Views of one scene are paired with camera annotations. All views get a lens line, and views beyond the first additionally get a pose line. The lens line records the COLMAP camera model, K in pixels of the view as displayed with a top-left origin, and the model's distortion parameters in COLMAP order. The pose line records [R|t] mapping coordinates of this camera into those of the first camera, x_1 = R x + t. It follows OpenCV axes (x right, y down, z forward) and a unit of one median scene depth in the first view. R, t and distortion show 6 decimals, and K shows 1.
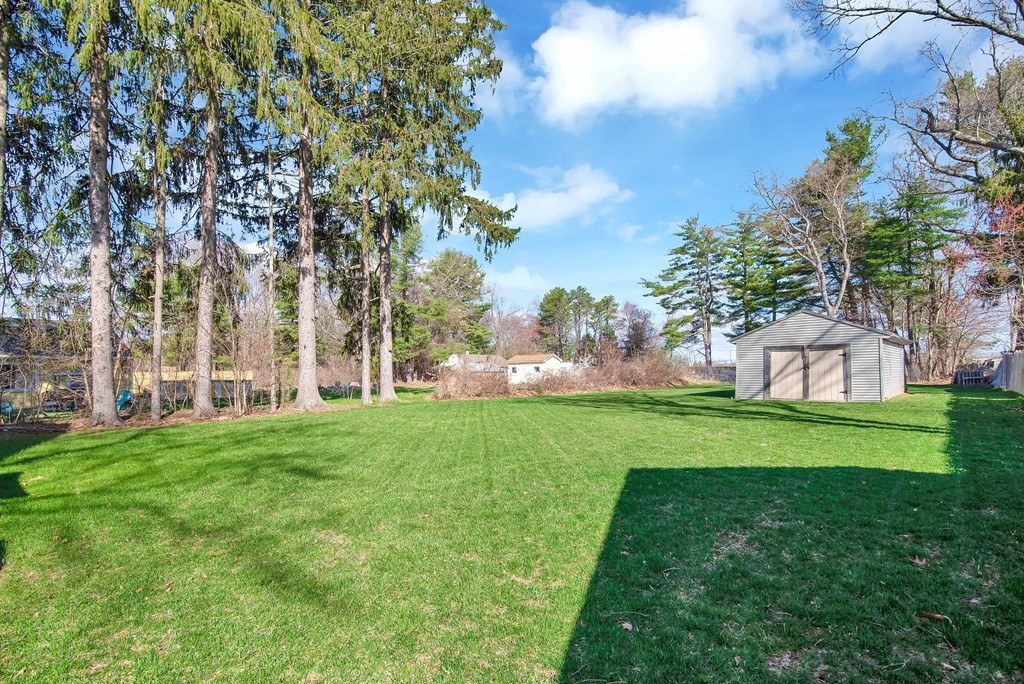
lens RADIAL K [[448.1, 0, 510.4], [0, 448.1, 349.5], [0, 0, 1]] dist [-0.011383, -0.000059]
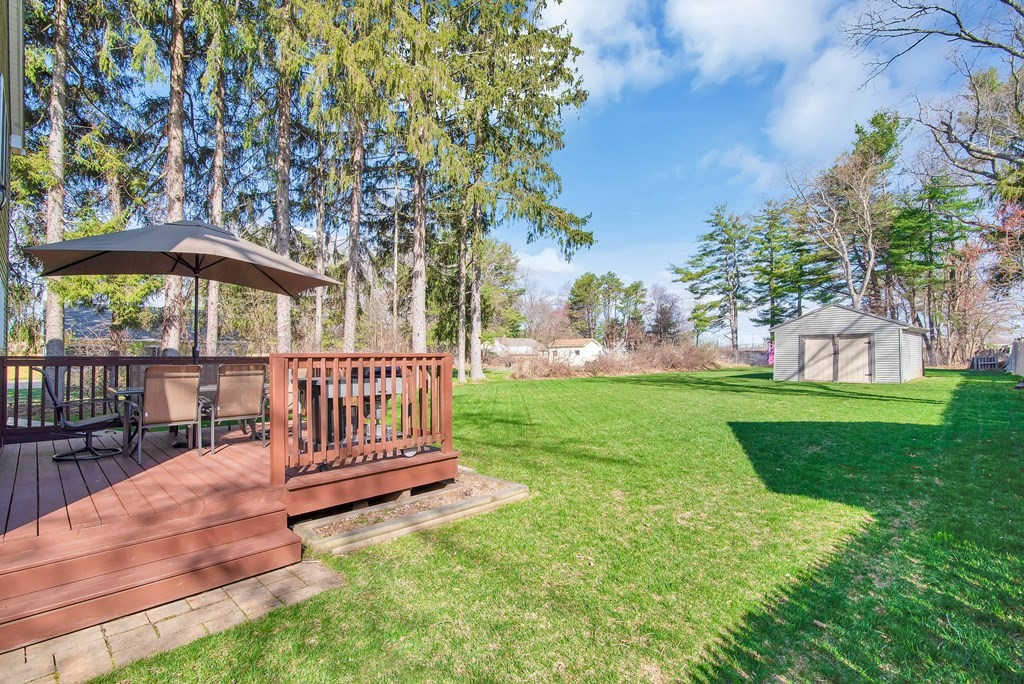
lens RADIAL K [[472.3, 0, 509.5], [0, 472.3, 340.1], [0, 0, 1]] dist [-0.023576, 0.000617]
pose [[0.999951, 0.004619, -0.008740, -0.075701], [-0.004447, 0.999799, 0.019566, -0.005904], [0.008829, -0.019526, 0.999770, -0.094510]]
